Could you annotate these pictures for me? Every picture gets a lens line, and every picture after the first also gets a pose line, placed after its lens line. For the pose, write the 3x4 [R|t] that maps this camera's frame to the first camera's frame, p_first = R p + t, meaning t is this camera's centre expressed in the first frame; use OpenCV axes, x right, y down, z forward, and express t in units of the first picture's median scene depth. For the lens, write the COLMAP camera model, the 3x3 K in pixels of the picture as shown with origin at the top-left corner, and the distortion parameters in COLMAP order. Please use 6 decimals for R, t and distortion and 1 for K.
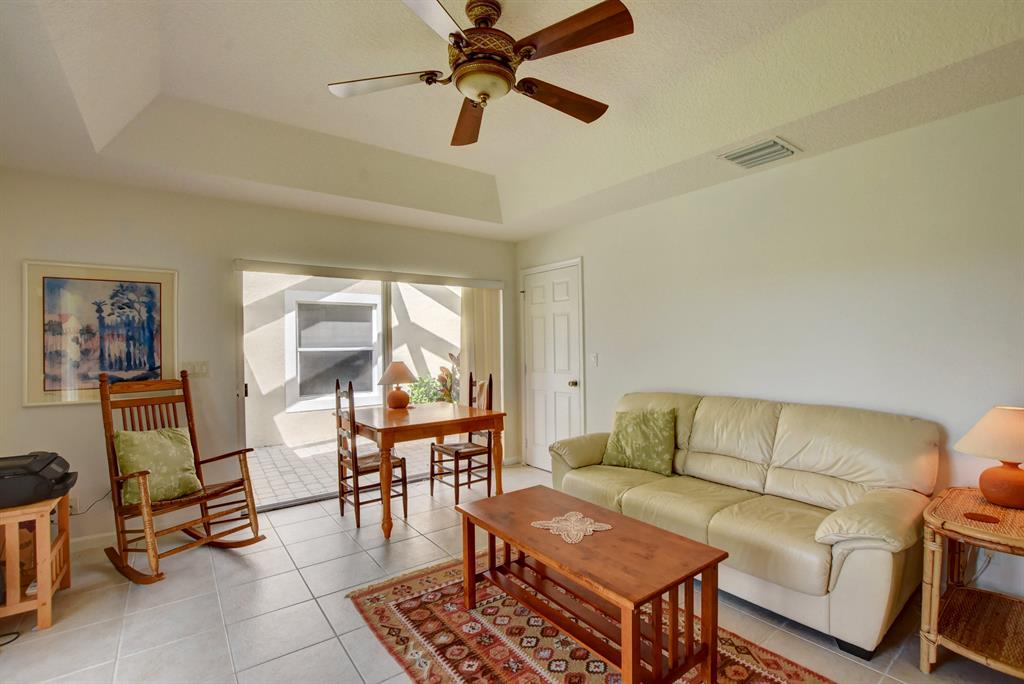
lens RADIAL K [[466.3, 0, 519.1], [0, 466.3, 342.4], [0, 0, 1]] dist [-0.032064, 0.001643]
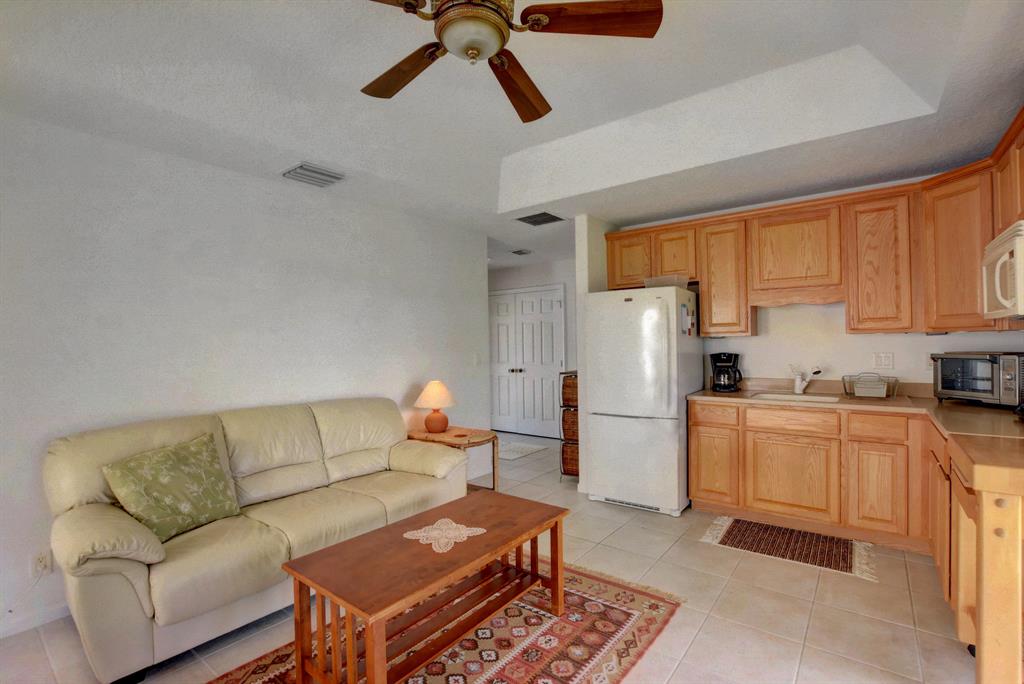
lens RADIAL K [[466.3, 0, 519.1], [0, 466.3, 342.4], [0, 0, 1]] dist [-0.032064, 0.001643]
pose [[-0.270468, 0.017049, 0.962578, -0.574634], [0.011286, 0.999831, -0.014538, 0.005656], [-0.962663, 0.006932, -0.270615, 0.732162]]
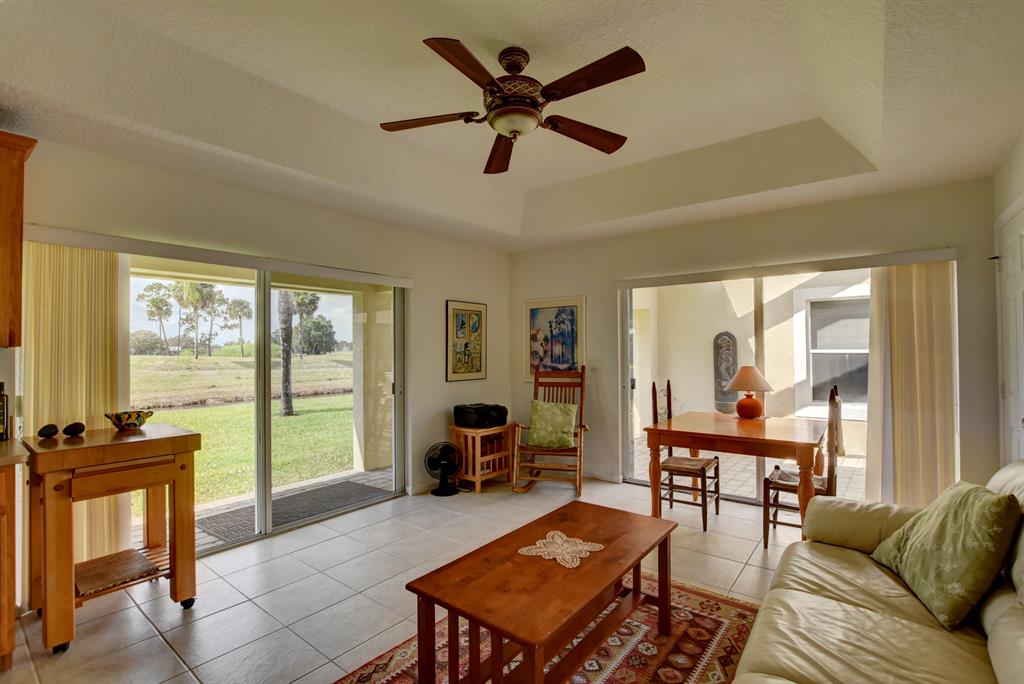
lens RADIAL K [[466.3, 0, 519.1], [0, 466.3, 342.4], [0, 0, 1]] dist [-0.032064, 0.001643]
pose [[0.257266, -0.004313, -0.966331, 0.650650], [0.007685, 0.999968, -0.002417, -0.008975], [0.966310, -0.006804, 0.257291, 0.448563]]
